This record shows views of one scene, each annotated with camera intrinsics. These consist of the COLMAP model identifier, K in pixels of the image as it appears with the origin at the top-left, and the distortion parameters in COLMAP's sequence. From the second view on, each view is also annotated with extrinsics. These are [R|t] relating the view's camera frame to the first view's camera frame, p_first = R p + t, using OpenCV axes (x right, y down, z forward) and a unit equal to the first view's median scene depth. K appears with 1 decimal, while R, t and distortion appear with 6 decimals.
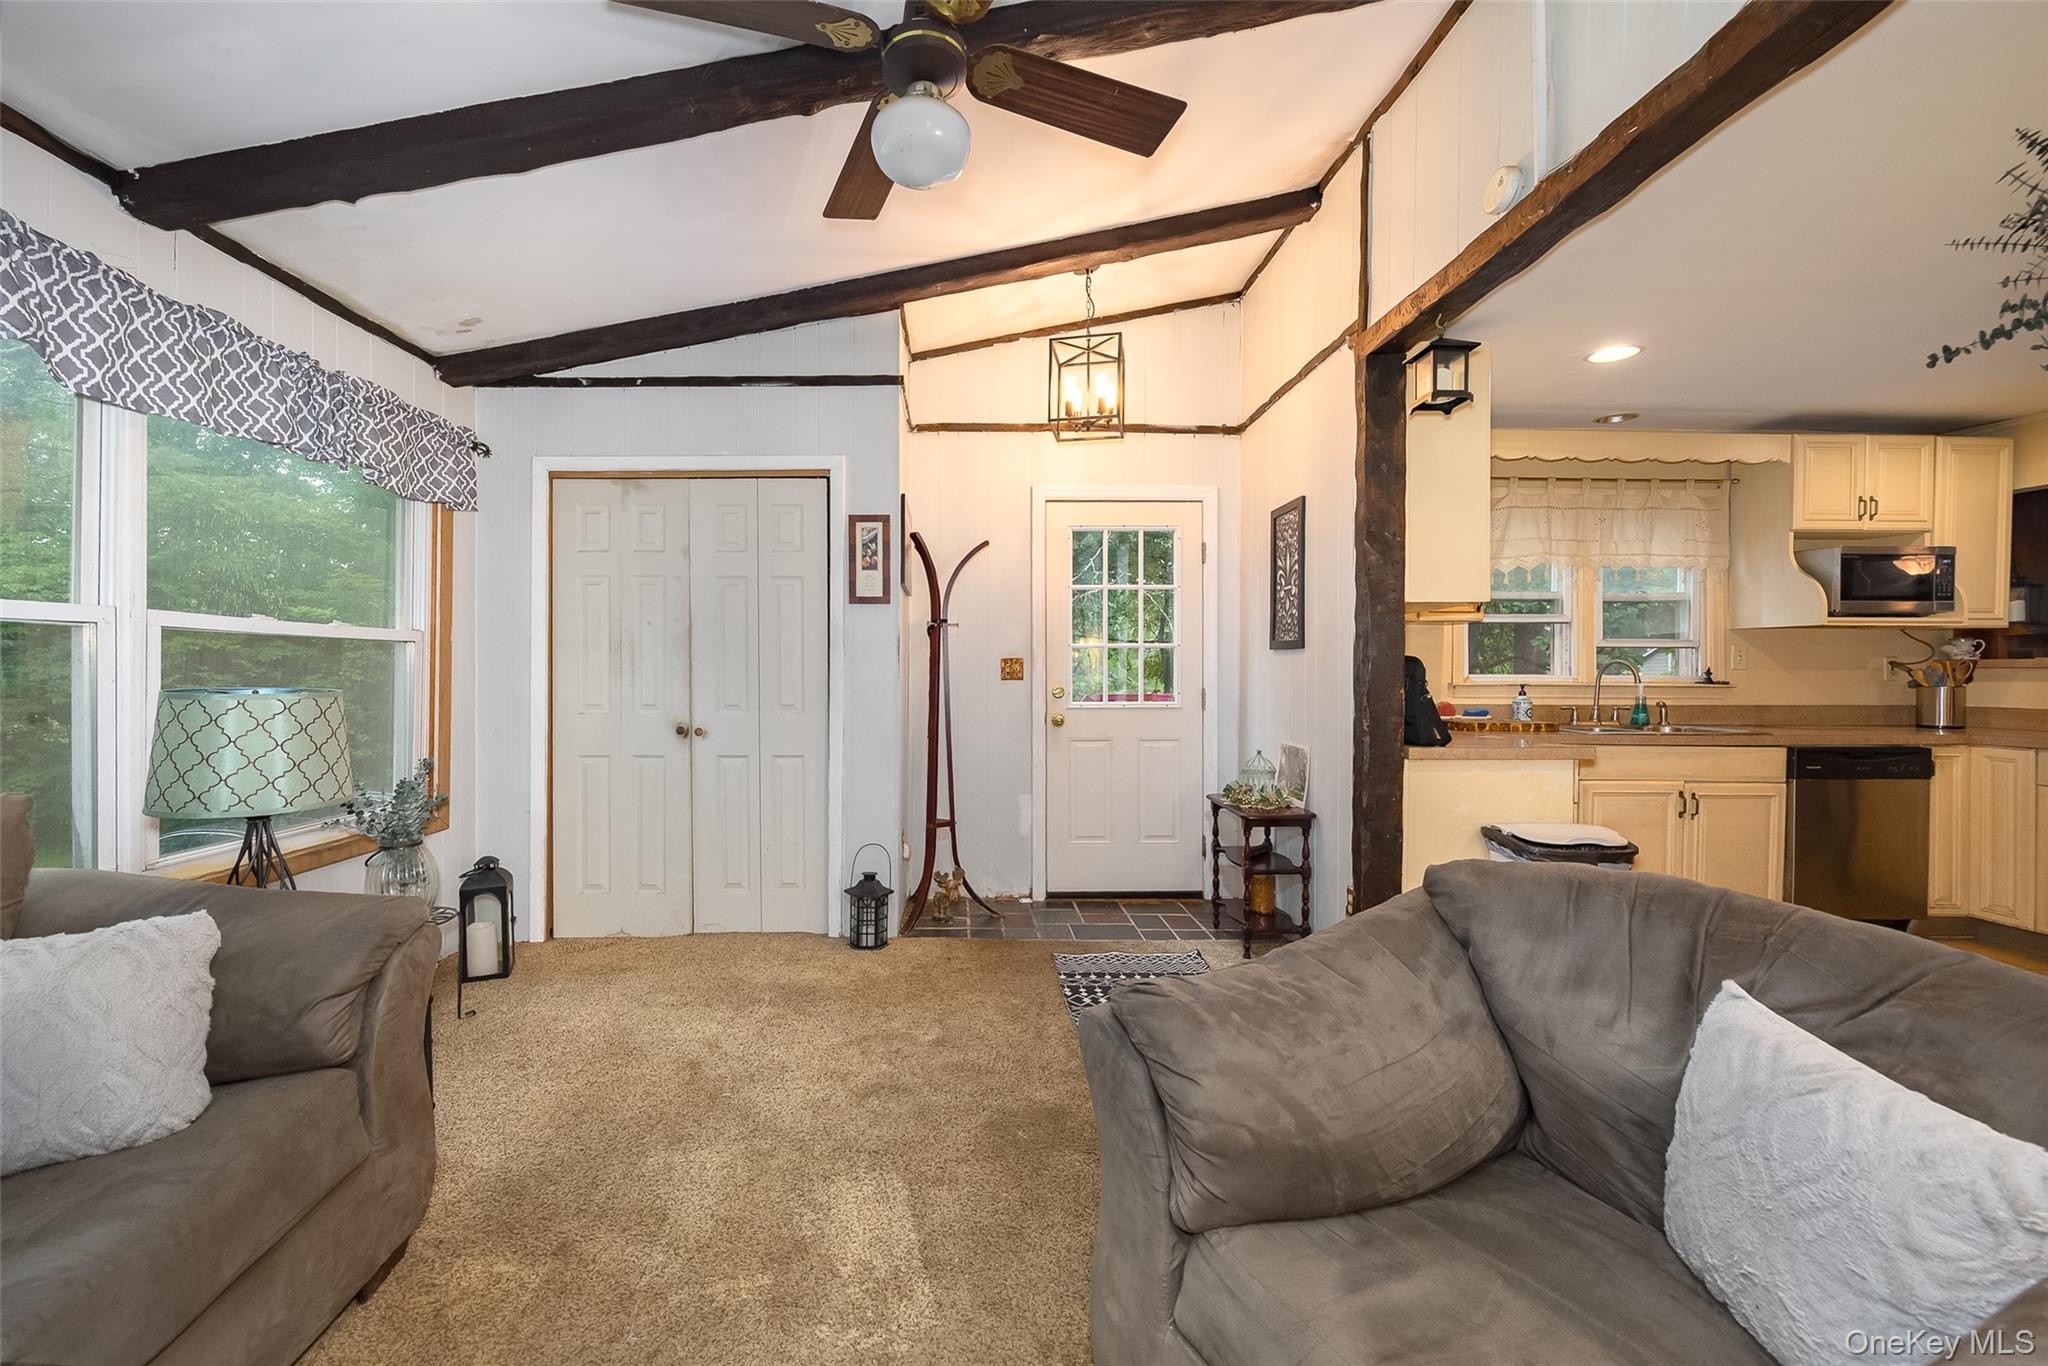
lens RADIAL K [[817.9, 0, 966.7], [0, 817.9, 679.1], [0, 0, 1]] dist [-0.001602, -0.000488]
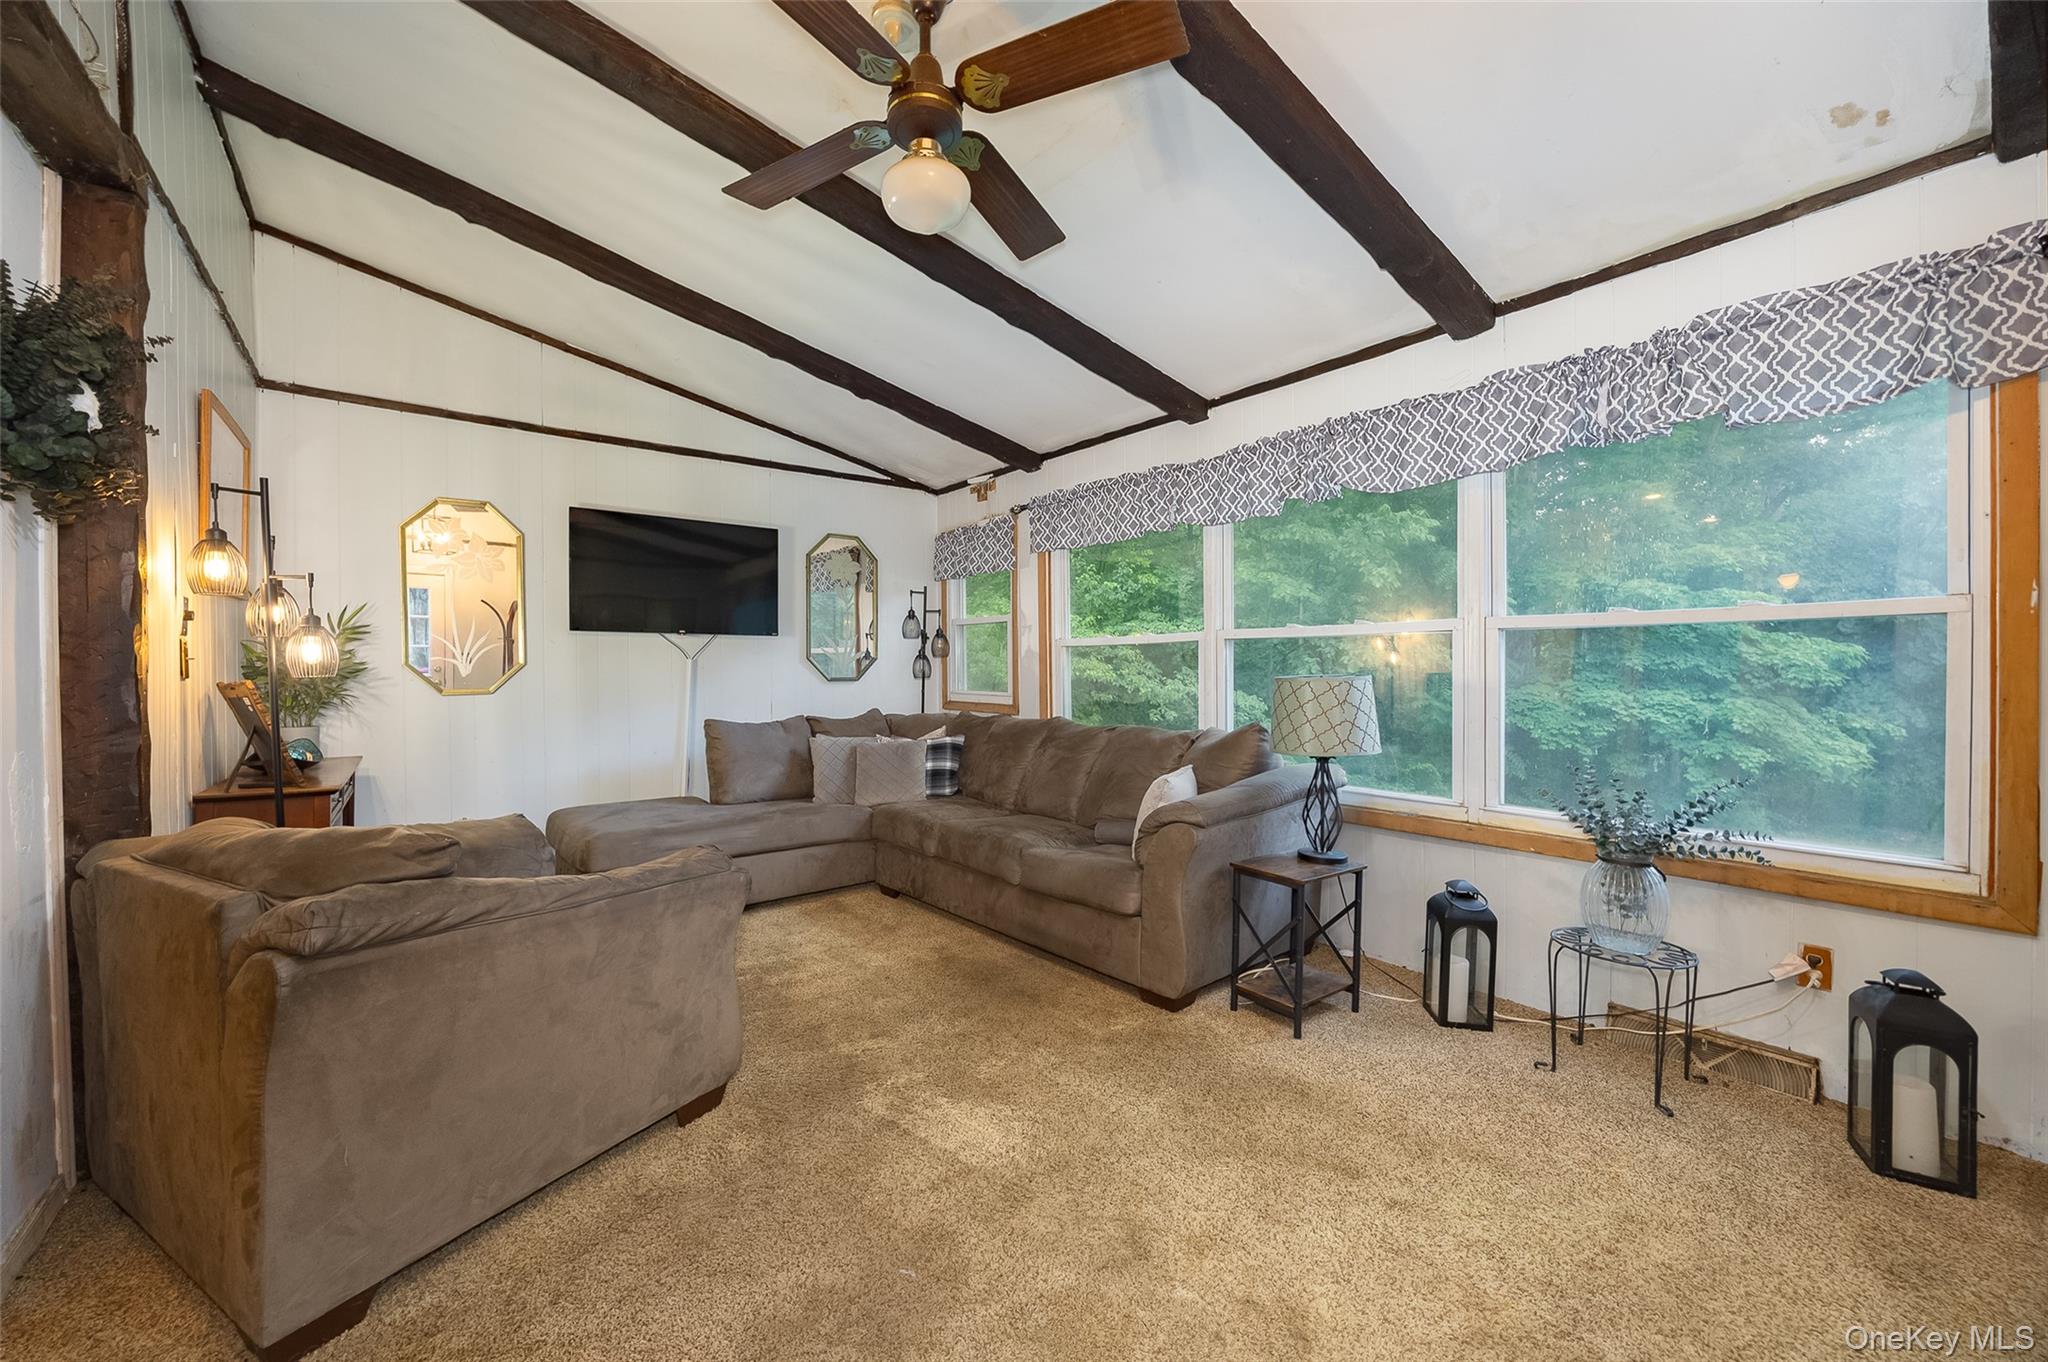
lens RADIAL K [[793.8, 0, 1024.0], [0, 793.8, 681.0], [0, 0, 1]] dist [-0.000250, -0.000022]
pose [[-0.789143, 0.013094, -0.614069, 0.330828], [-0.000060, 0.999771, 0.021395, -0.015107], [0.614209, 0.016921, -0.788962, 1.231225]]
